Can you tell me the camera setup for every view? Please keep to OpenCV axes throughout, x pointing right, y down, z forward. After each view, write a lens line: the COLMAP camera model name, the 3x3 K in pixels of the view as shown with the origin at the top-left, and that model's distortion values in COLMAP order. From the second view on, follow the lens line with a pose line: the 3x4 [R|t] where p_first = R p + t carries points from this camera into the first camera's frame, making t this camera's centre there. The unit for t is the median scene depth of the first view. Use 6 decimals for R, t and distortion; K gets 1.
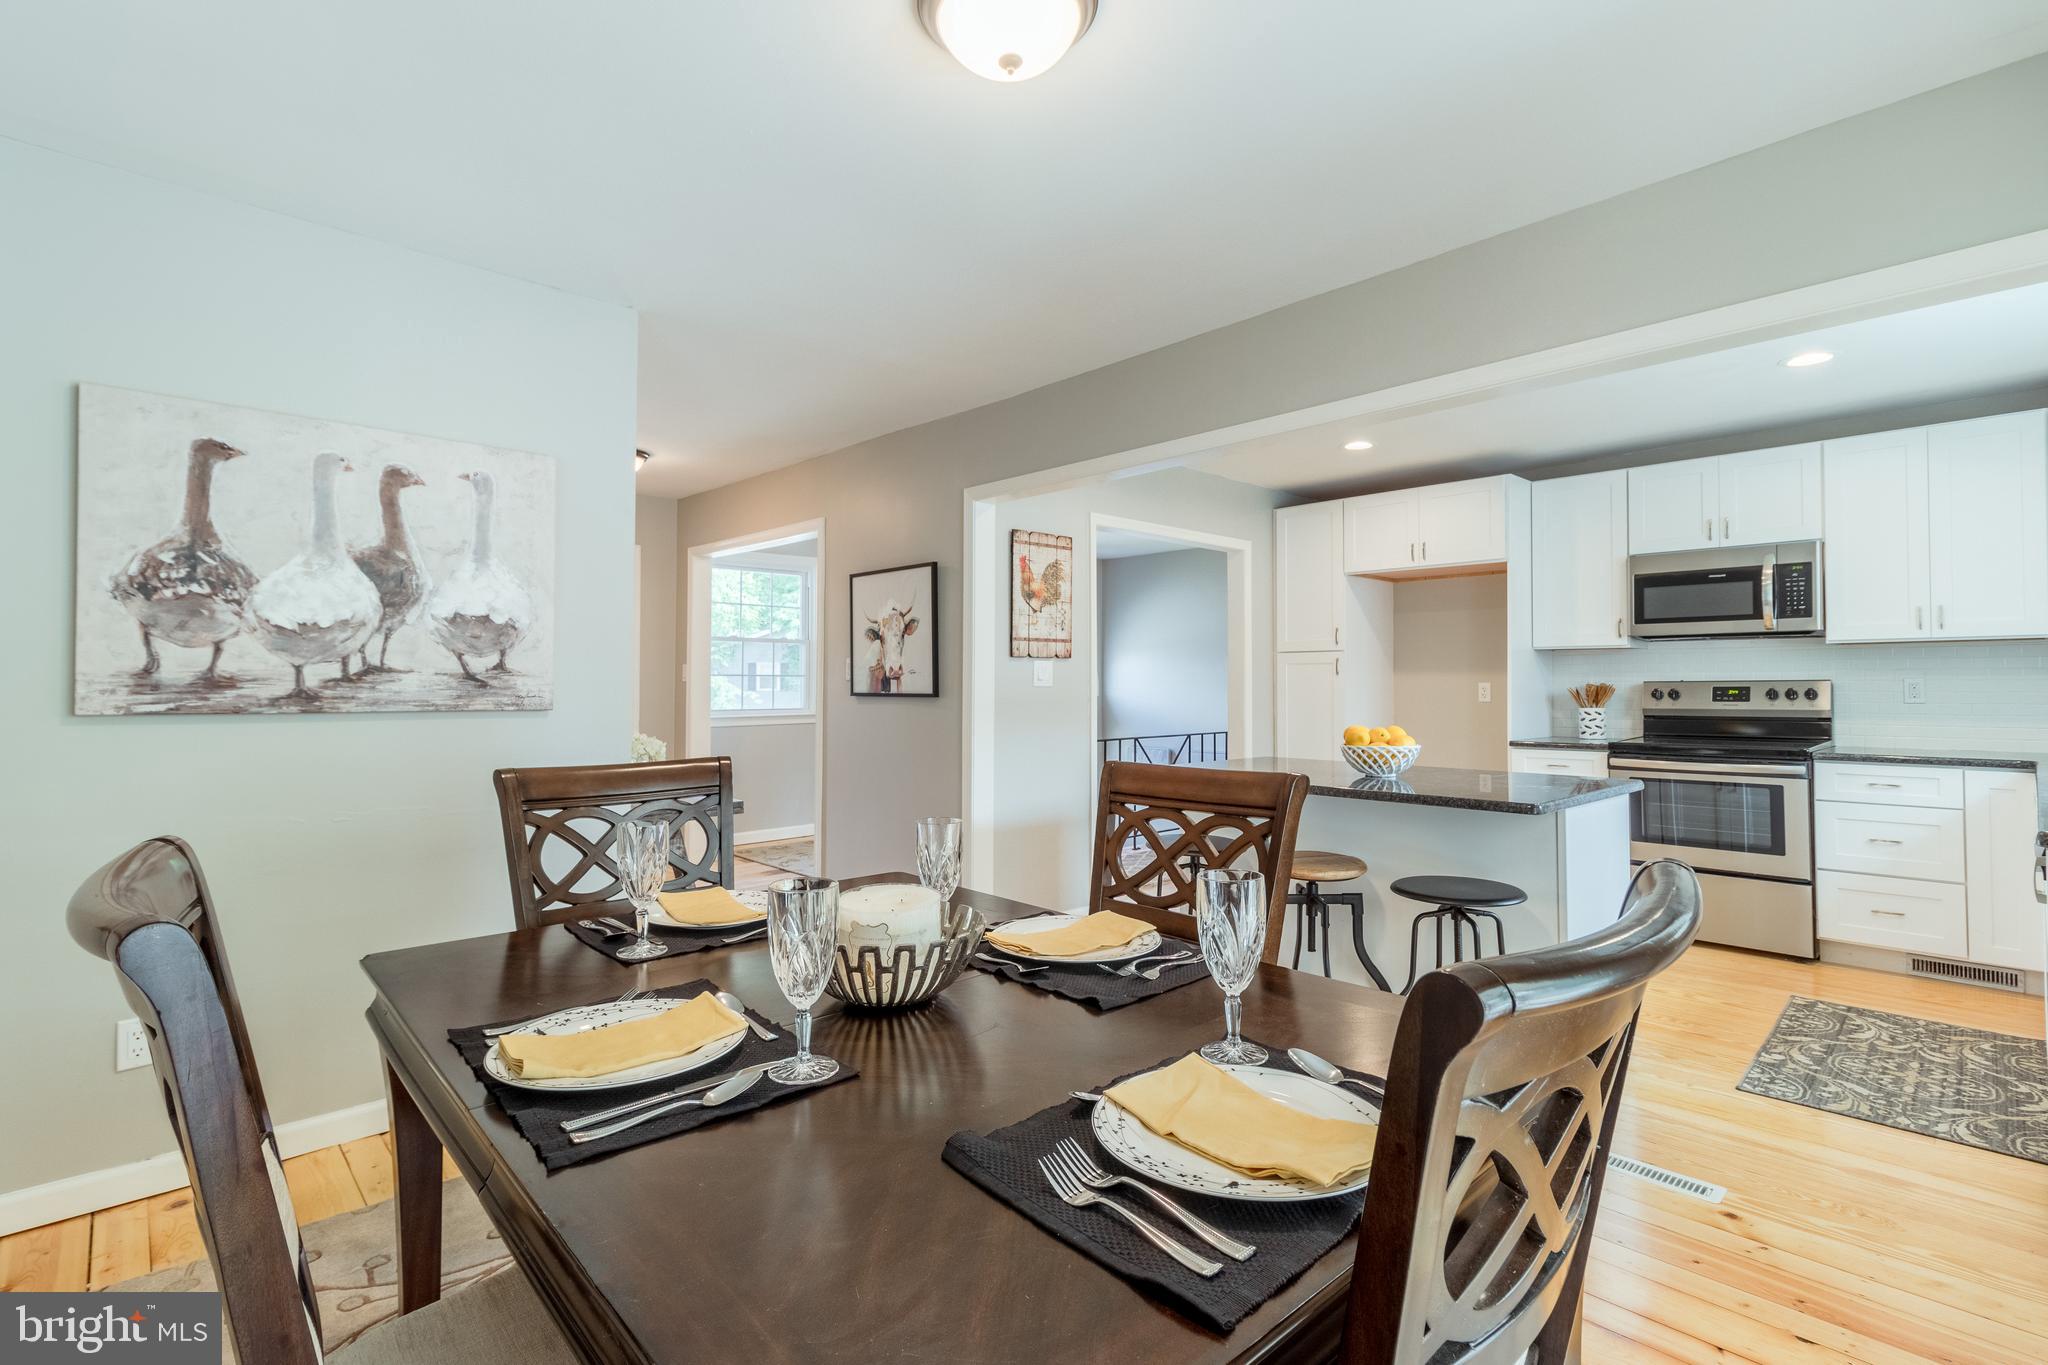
lens RADIAL K [[950.9, 0, 1026.2], [0, 950.9, 666.2], [0, 0, 1]] dist [0.002411, -0.000310]
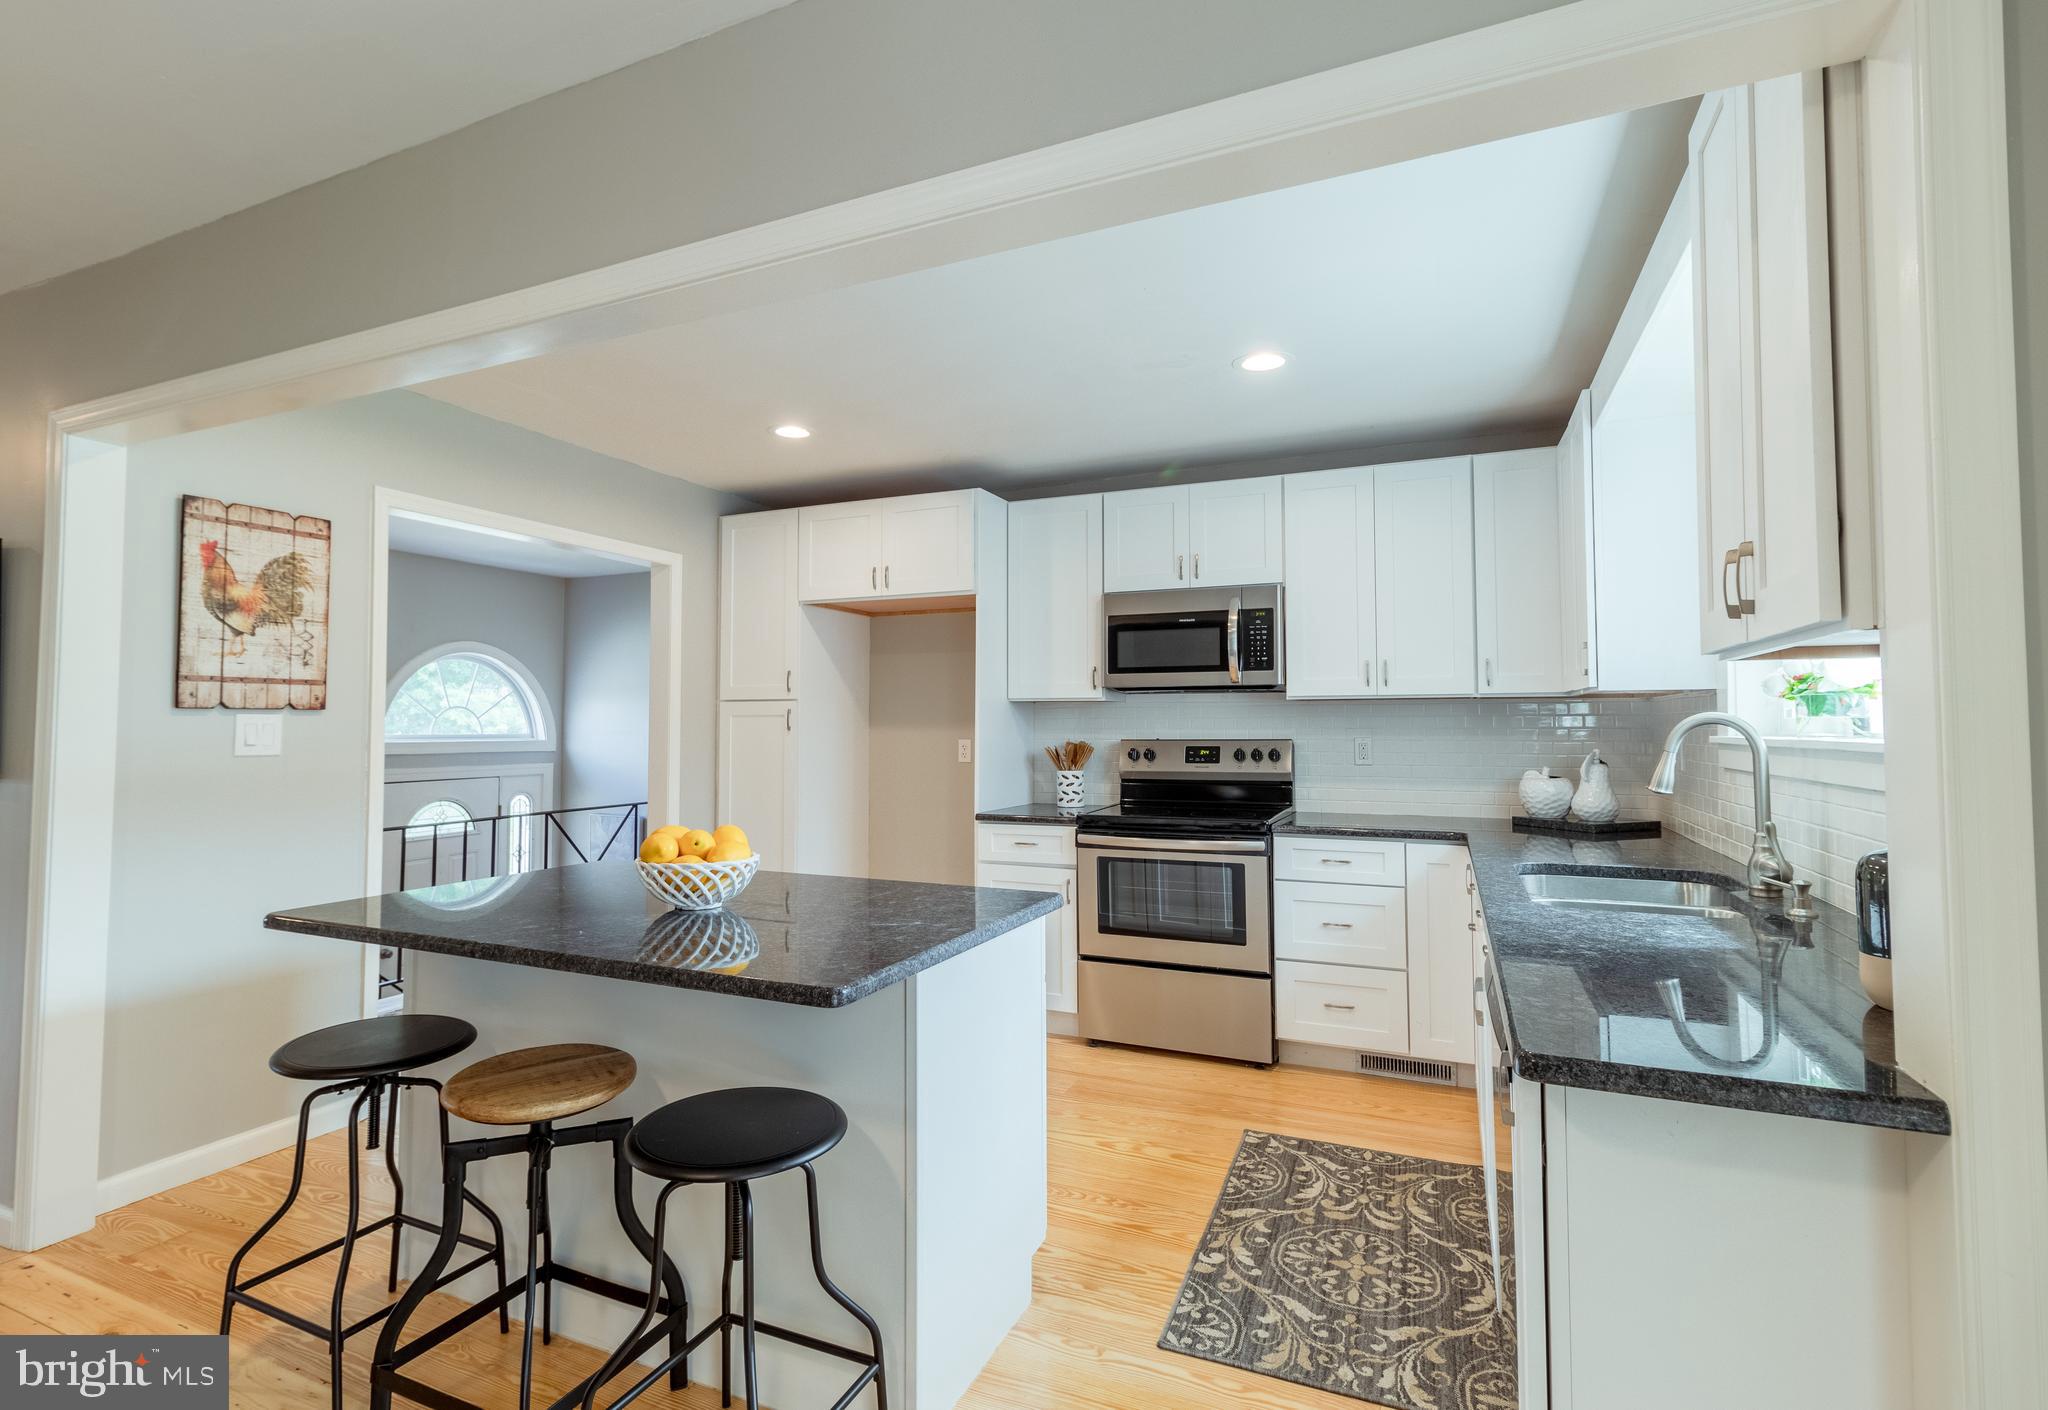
lens RADIAL K [[987.3, 0, 996.3], [0, 987.3, 689.2], [0, 0, 1]] dist [0.010758, 0.000487]
pose [[0.925365, 0.013708, 0.378828, 0.234527], [-0.006938, 0.999791, -0.019230, -0.013965], [-0.379013, 0.015167, 0.925267, 0.242318]]
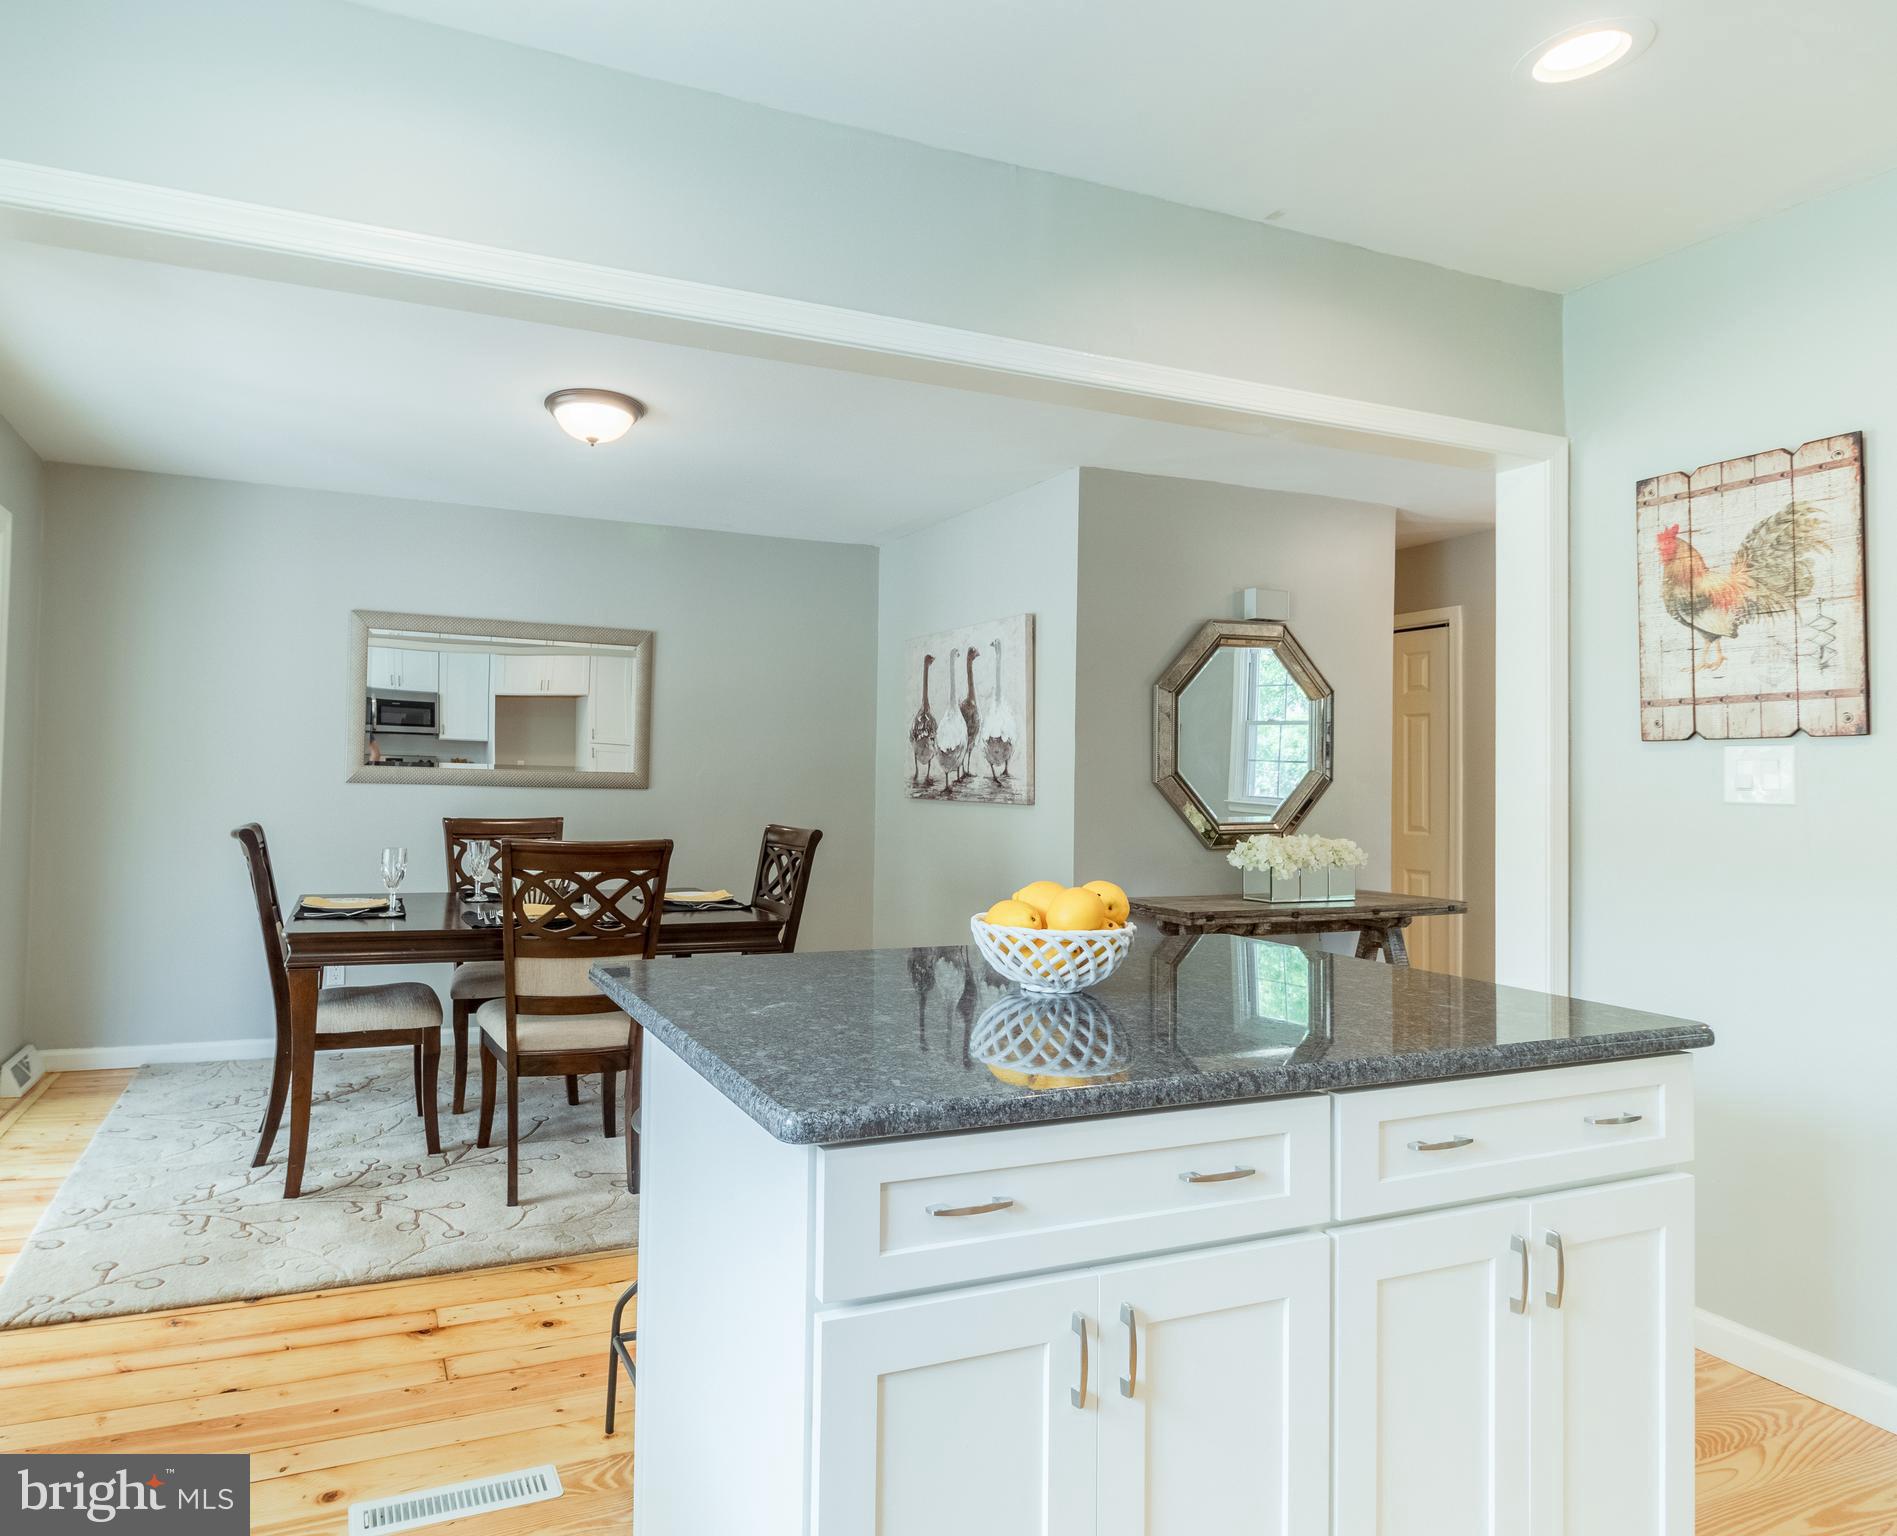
lens RADIAL K [[1070.6, 0, 738.2], [0, 1070.6, 761.4], [0, 0, 1]] dist [-0.001574, -0.000313]
pose [[-0.383081, -0.013937, -0.923610, 0.706806], [0.009486, 0.999774, -0.019020, 0.006971], [0.923666, -0.016048, -0.382862, 0.820930]]
